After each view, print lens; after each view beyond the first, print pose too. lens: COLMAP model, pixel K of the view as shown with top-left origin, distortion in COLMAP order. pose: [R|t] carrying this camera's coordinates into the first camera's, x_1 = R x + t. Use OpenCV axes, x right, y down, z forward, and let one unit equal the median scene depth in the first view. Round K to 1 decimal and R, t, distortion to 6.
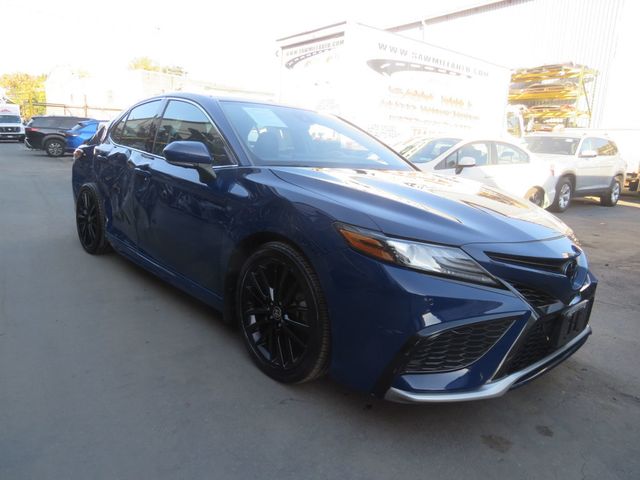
lens RADIAL K [[457.2, 0, 310.1], [0, 457.2, 242.3], [0, 0, 1]] dist [-0.062939, 0.034533]
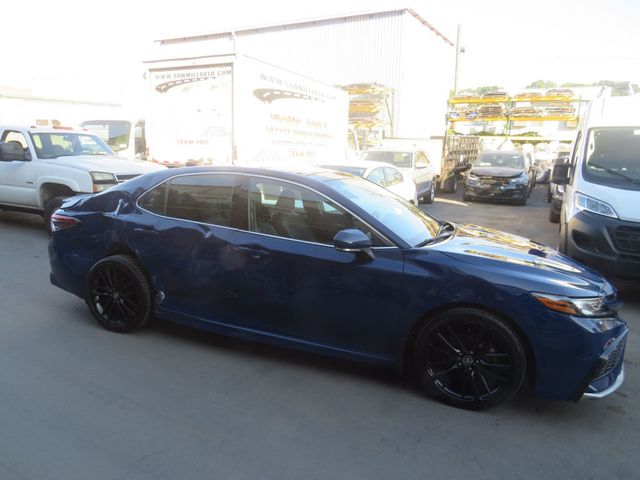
lens RADIAL K [[457.2, 0, 310.1], [0, 457.2, 242.3], [0, 0, 1]] dist [-0.062939, 0.034533]
pose [[0.886933, -0.123299, 0.445138, -0.245410], [0.118213, 0.992210, 0.039294, -0.070389], [-0.446515, 0.017770, 0.894599, 0.003859]]
